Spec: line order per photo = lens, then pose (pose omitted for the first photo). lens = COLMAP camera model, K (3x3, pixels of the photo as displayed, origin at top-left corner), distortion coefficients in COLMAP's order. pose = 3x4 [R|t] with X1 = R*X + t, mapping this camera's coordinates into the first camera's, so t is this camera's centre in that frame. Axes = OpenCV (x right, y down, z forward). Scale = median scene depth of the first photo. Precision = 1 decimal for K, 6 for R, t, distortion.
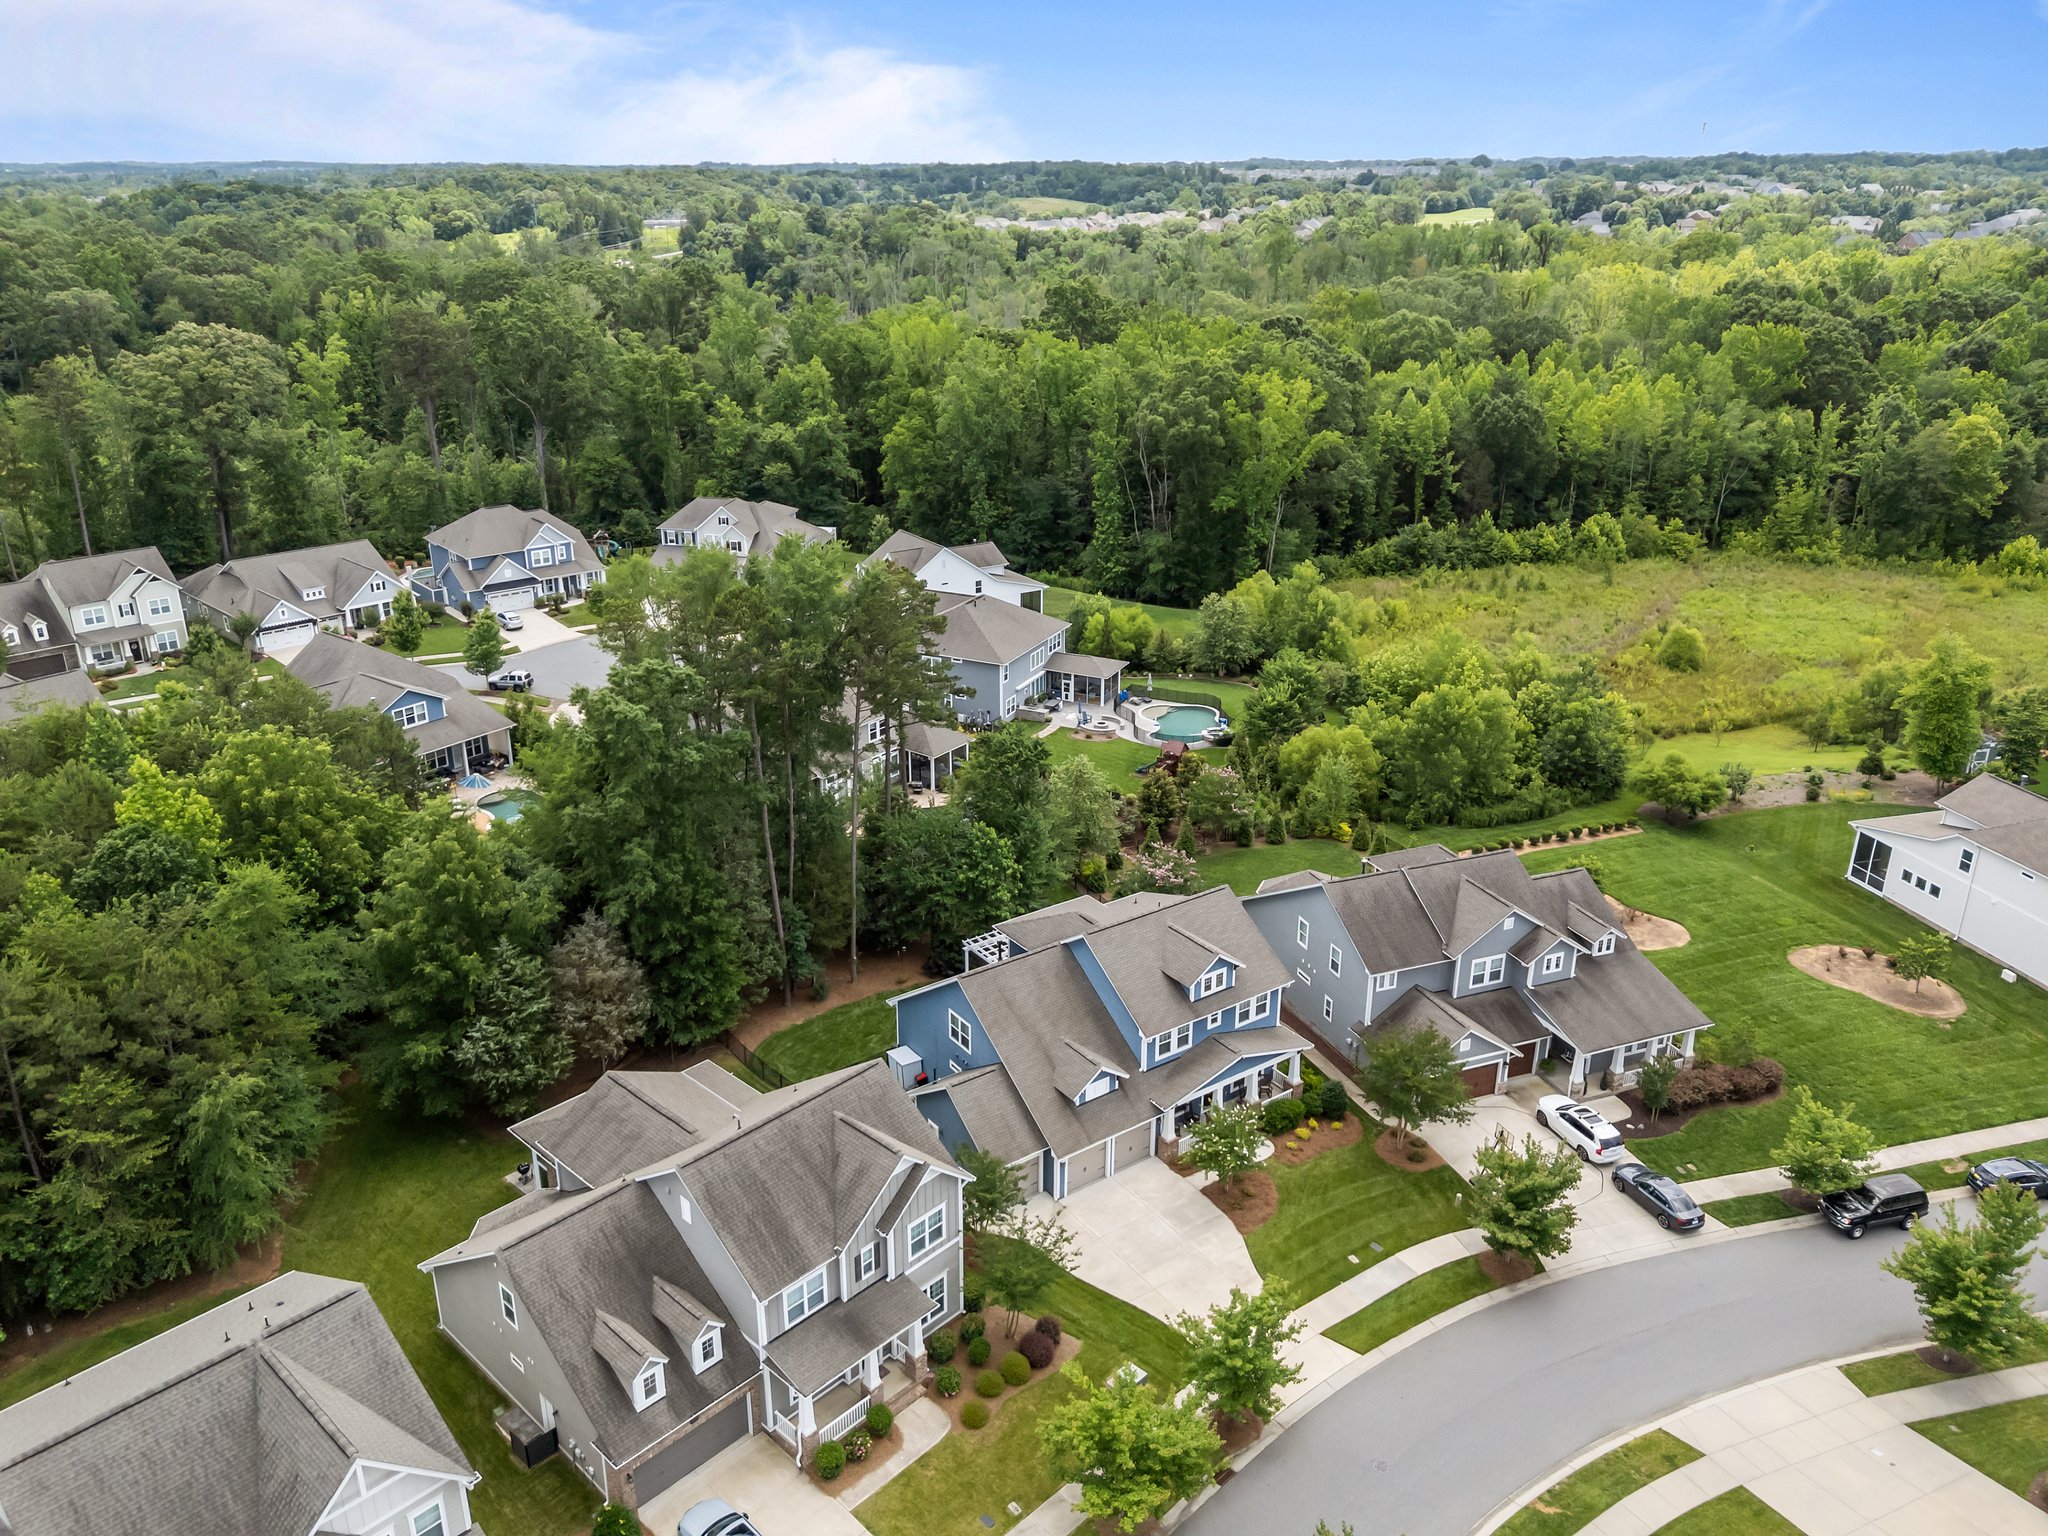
lens RADIAL K [[1500.0, 0, 1028.2], [0, 1500.0, 721.1], [0, 0, 1]] dist [0.099222, -0.183394]
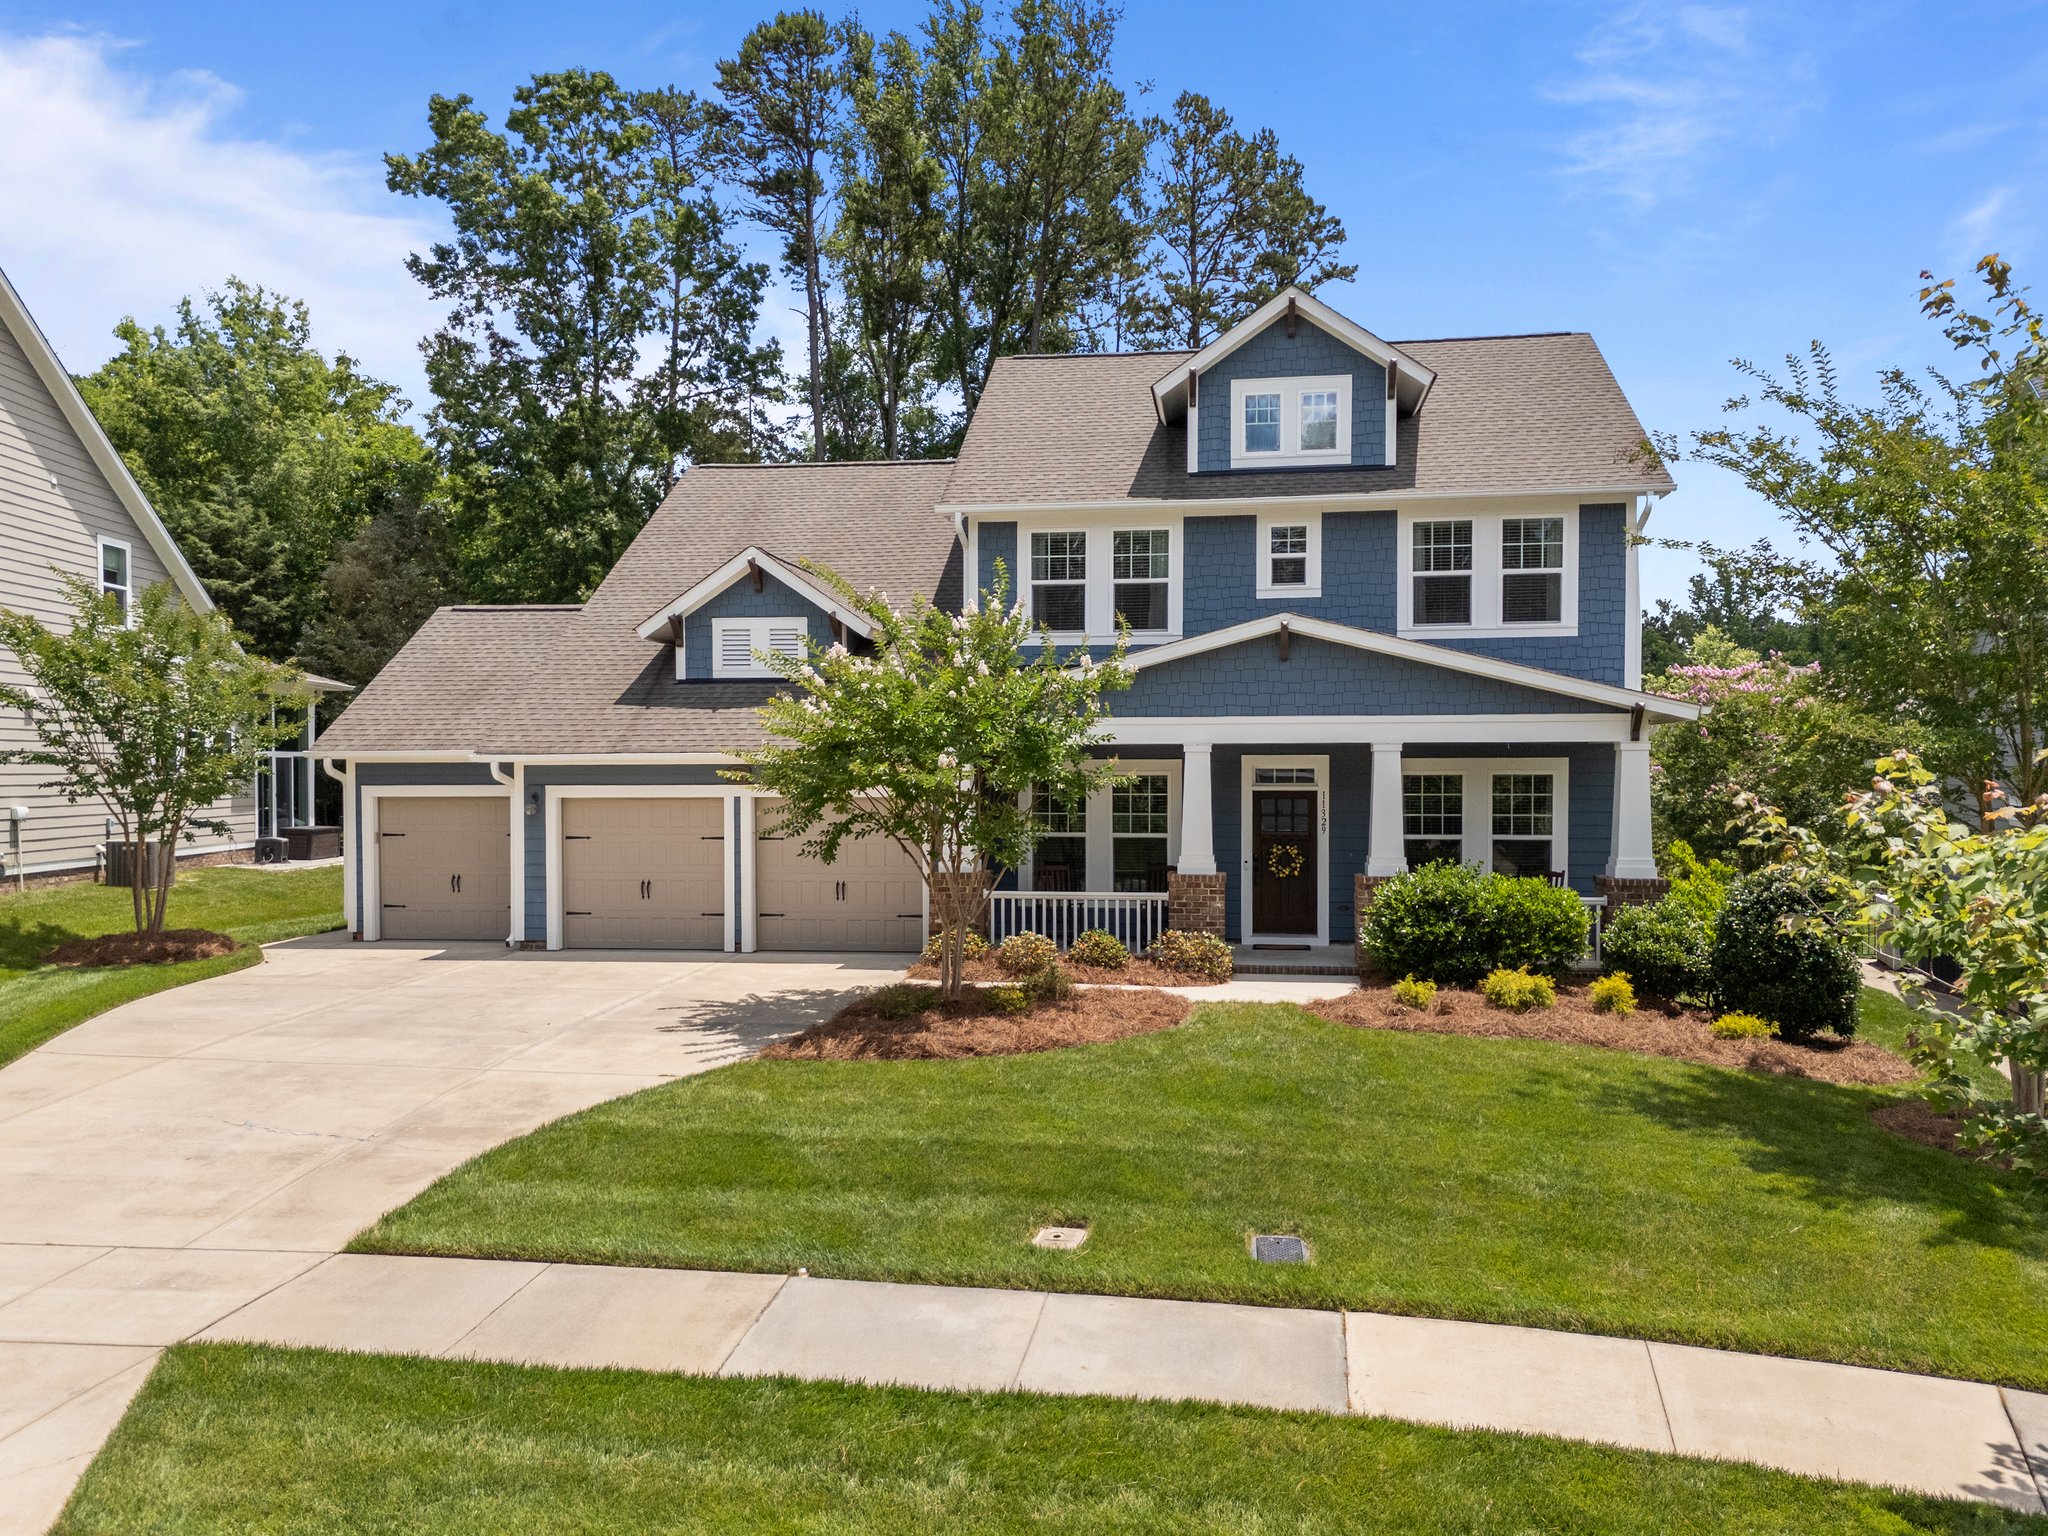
lens RADIAL K [[1536.2, 0, 1031.6], [0, 1536.2, 770.6], [0, 0, 1]] dist [0.063209, -0.067799]
pose [[0.728693, 0.003440, -0.684832, 0.151518], [-0.232274, 0.941956, -0.242419, 0.167508], [0.644248, 0.335718, 0.687196, 0.422397]]
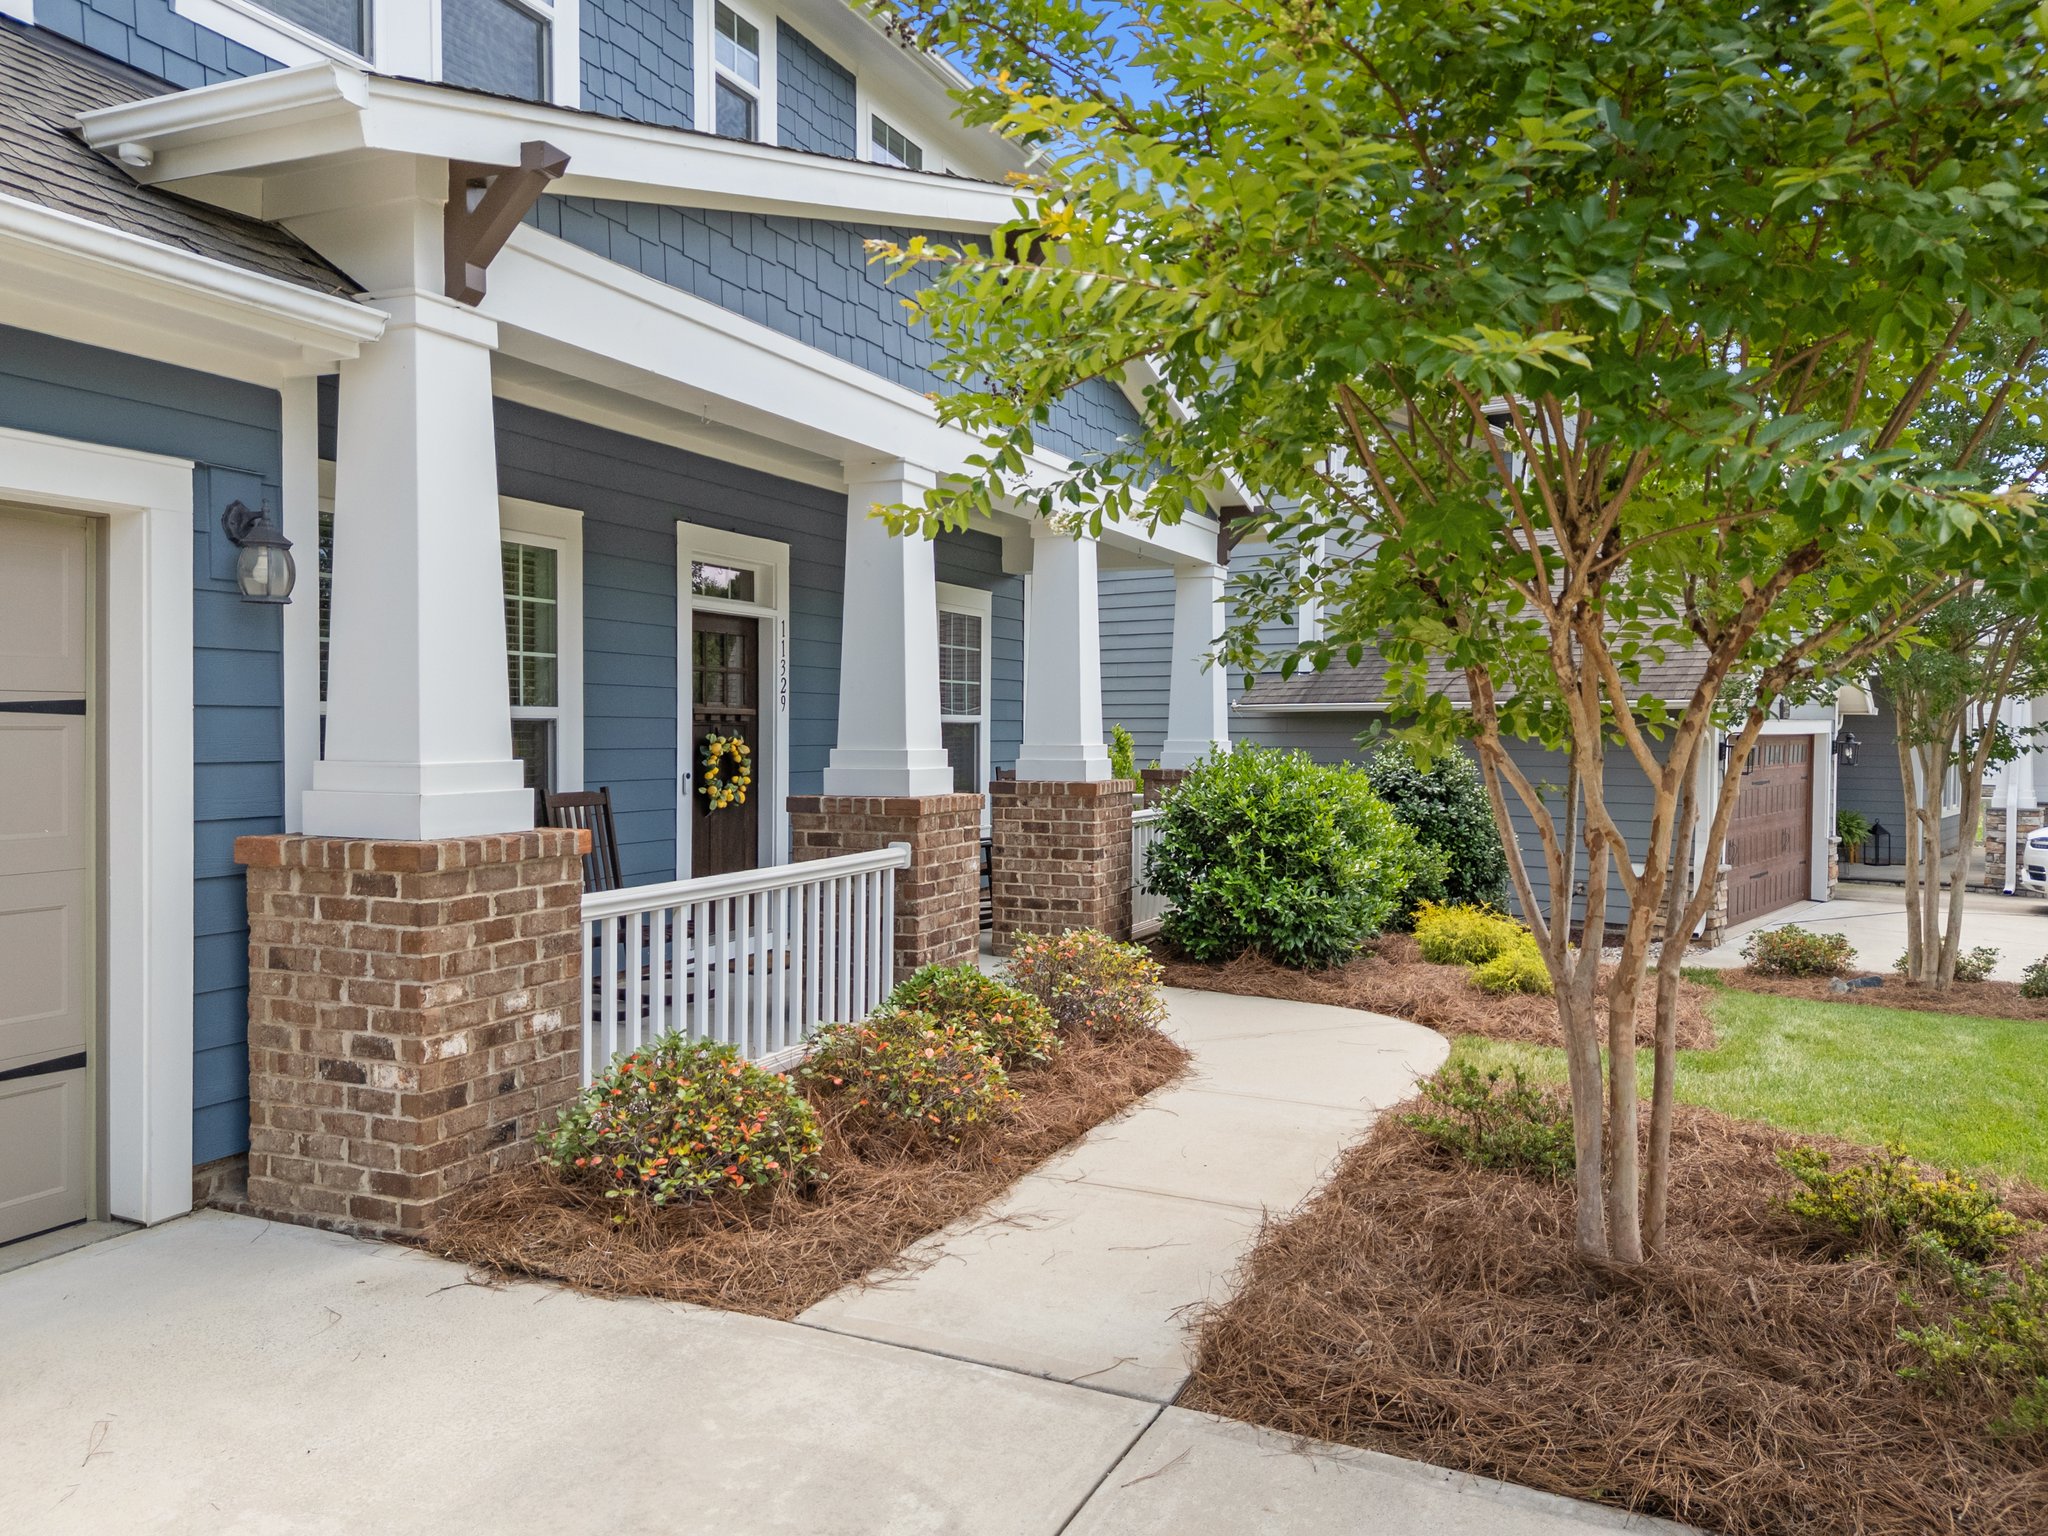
lens RADIAL K [[1536.2, 0, 1031.6], [0, 1536.2, 770.6], [0, 0, 1]] dist [0.063209, -0.067799]
pose [[0.853472, -0.005012, 0.521114, 0.041683], [0.166032, 0.950462, -0.262783, 0.153480], [-0.493983, 0.310799, 0.812025, 0.483686]]
